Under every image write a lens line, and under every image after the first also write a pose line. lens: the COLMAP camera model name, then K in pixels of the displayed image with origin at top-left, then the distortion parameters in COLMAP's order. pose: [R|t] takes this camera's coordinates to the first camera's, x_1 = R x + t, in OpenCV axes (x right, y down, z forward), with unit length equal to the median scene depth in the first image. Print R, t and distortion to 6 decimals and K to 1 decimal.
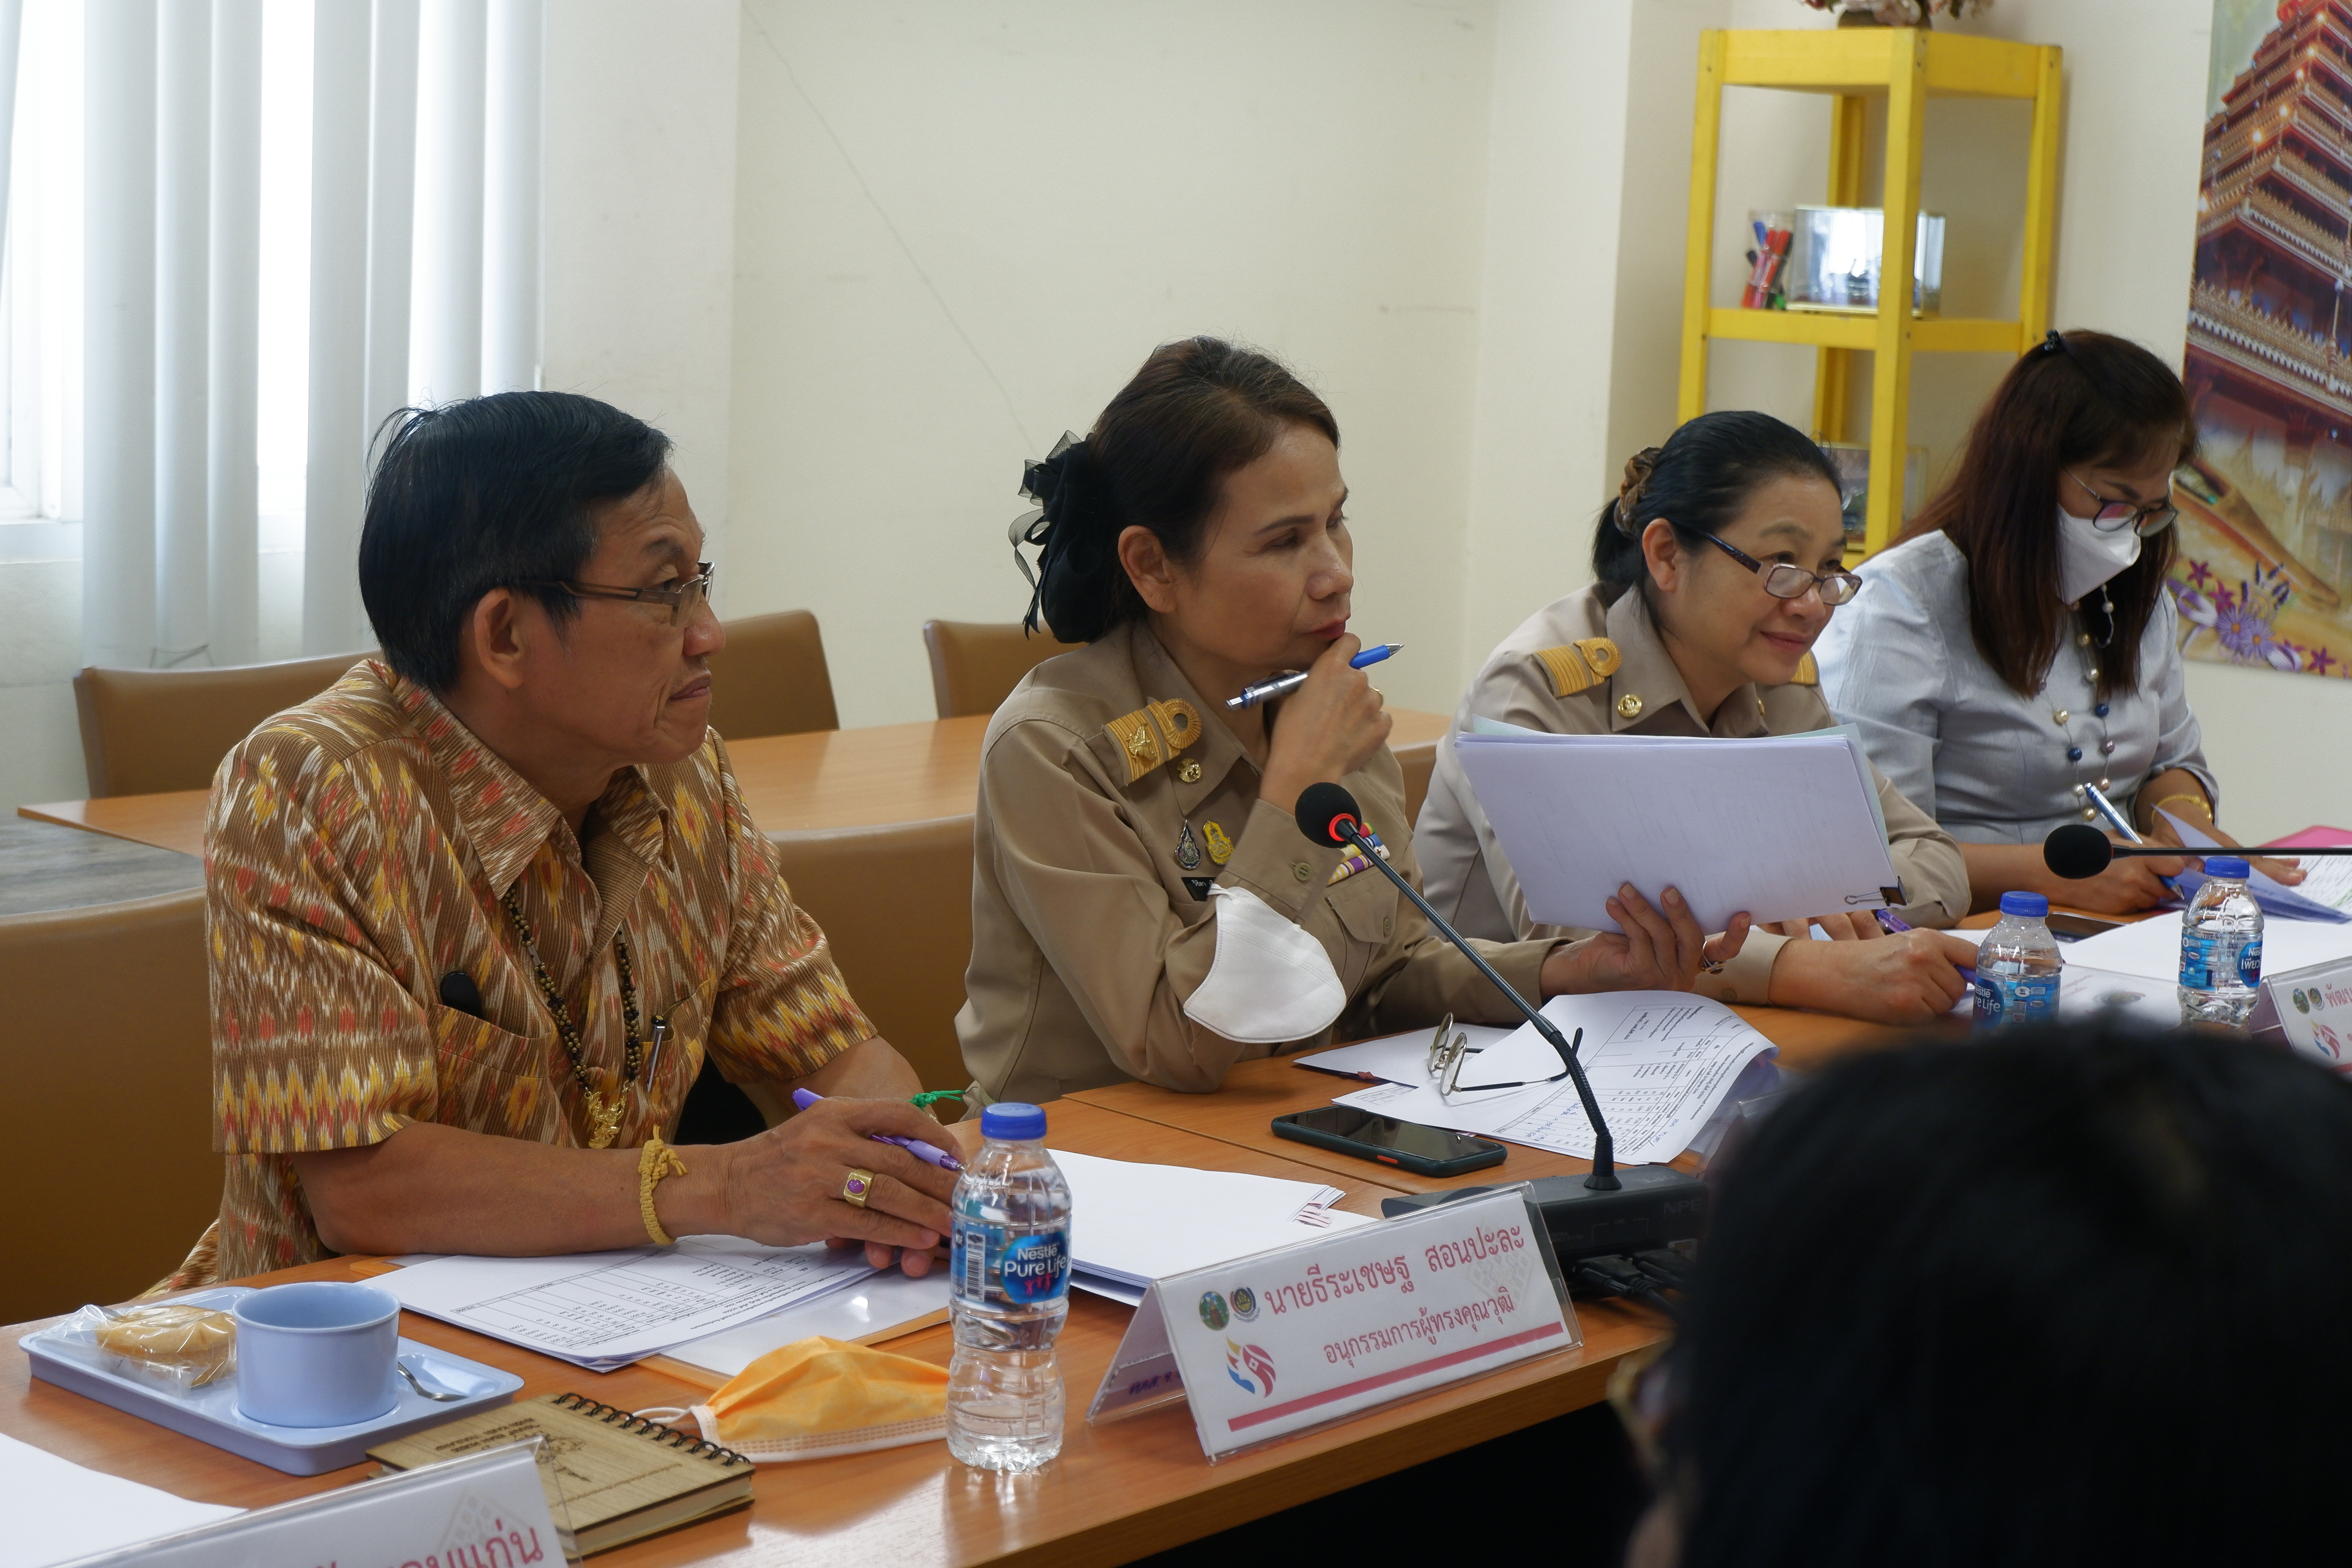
lens RADIAL K [[3697.4, 0, 1176.0], [0, 3697.4, 784.0], [0, 0, 1]] dist [-0.014995, -0.158300]
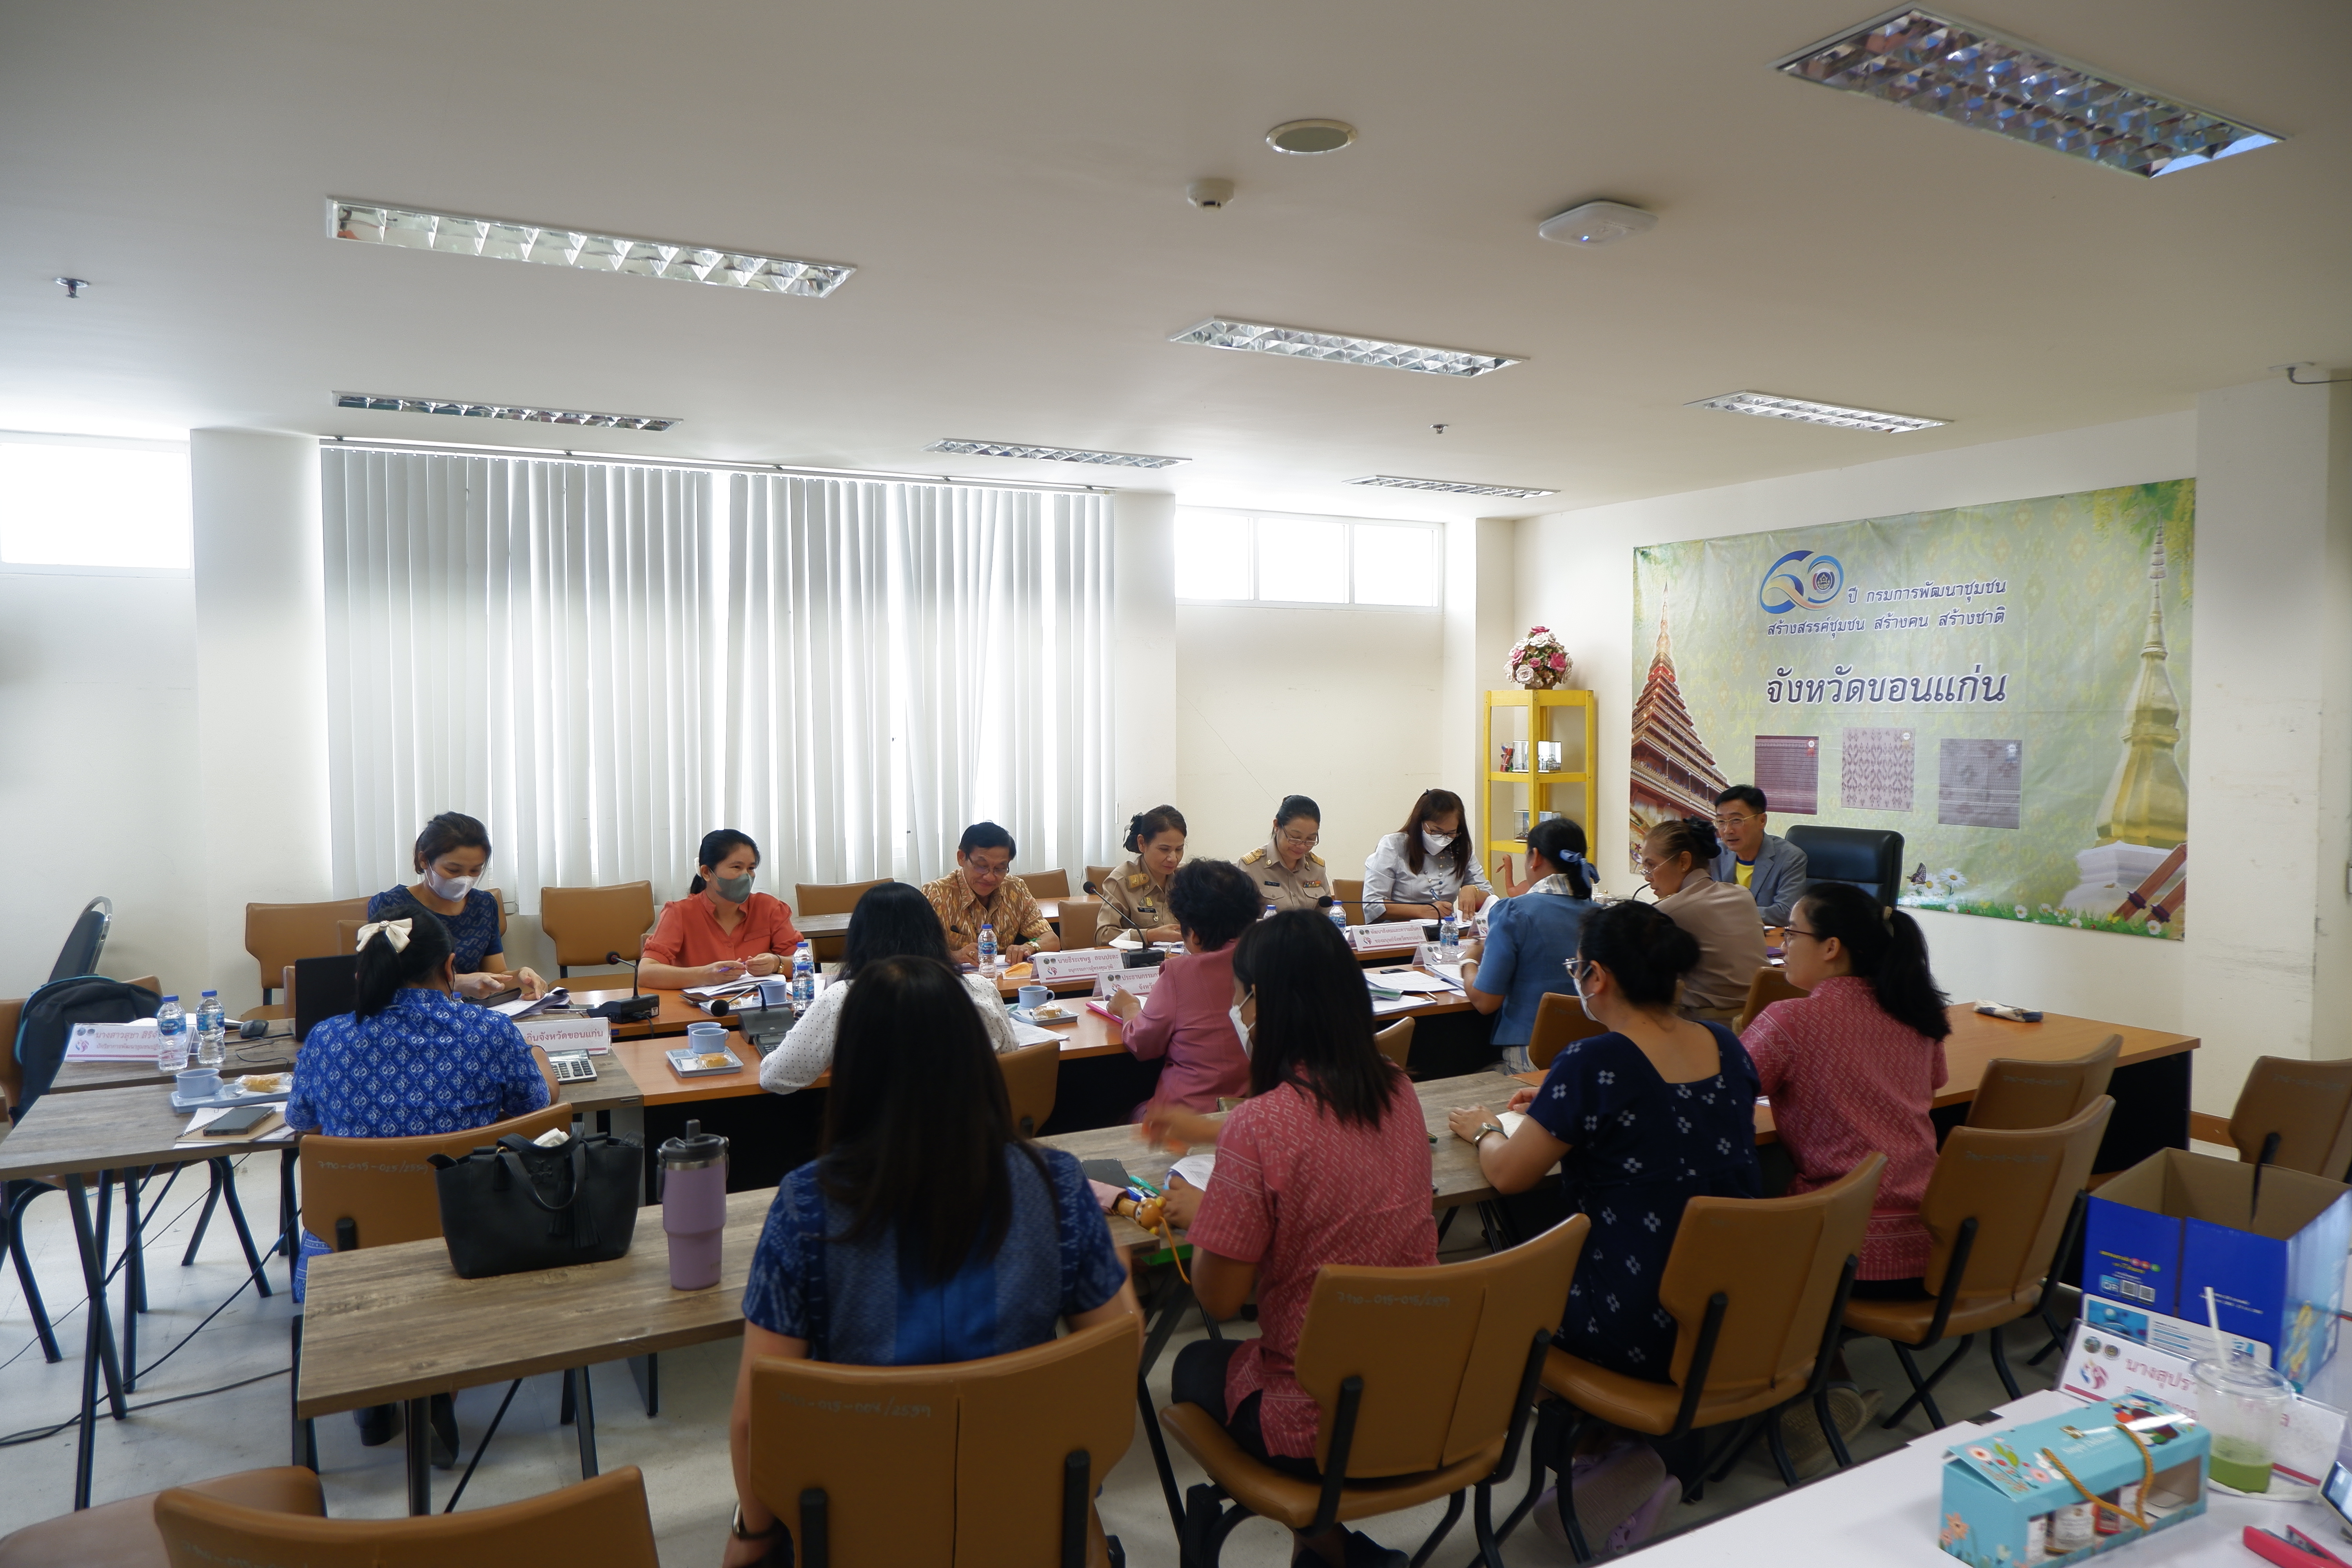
lens RADIAL K [[1586.2, 0, 1176.0], [0, 1586.2, 784.0], [0, 0, 1]] dist [-0.003776, -0.000007]
pose [[0.953687, -0.034957, -0.298762, 0.317118], [0.001529, 0.993775, -0.111397, 0.044254], [0.300797, 0.105781, 0.947804, -0.476417]]
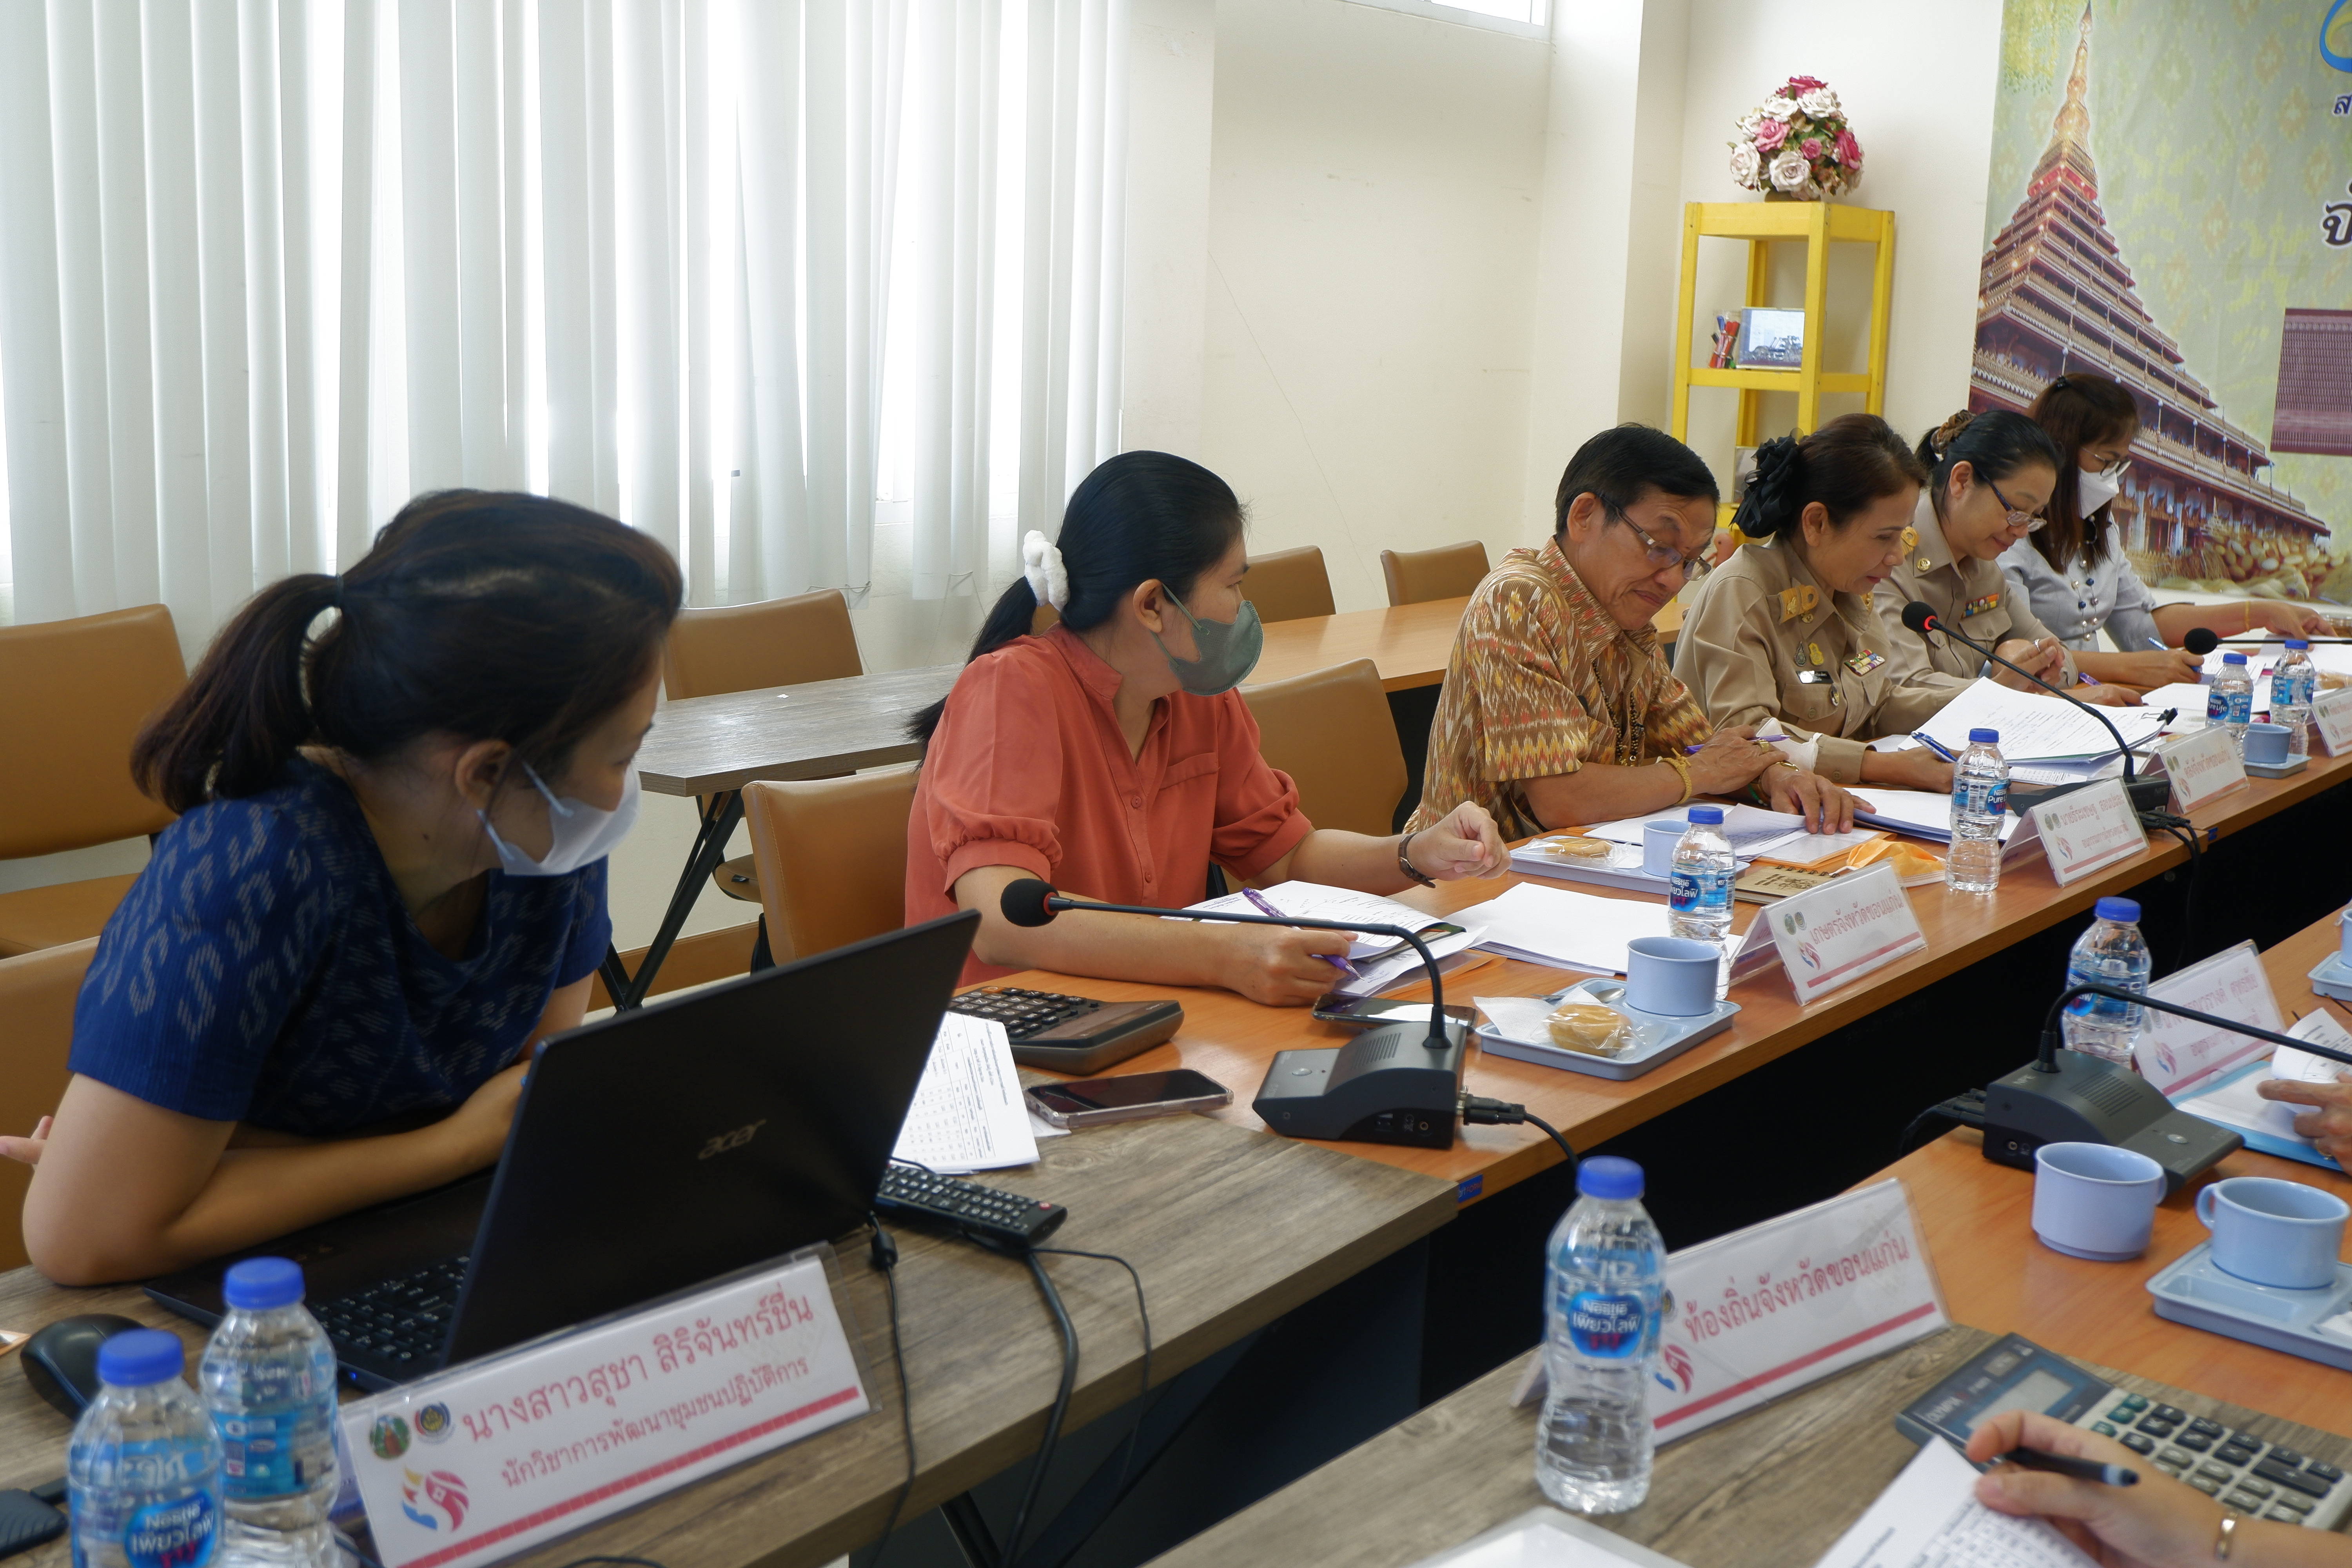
lens RADIAL K [[2572.3, 0, 1176.0], [0, 2572.3, 784.0], [0, 0, 1]] dist [-0.026038, 0.000820]
pose [[0.995096, -0.026008, 0.095429, -0.217559], [0.023069, 0.999229, 0.031774, 0.019594], [-0.096182, -0.029417, 0.994929, -0.160017]]
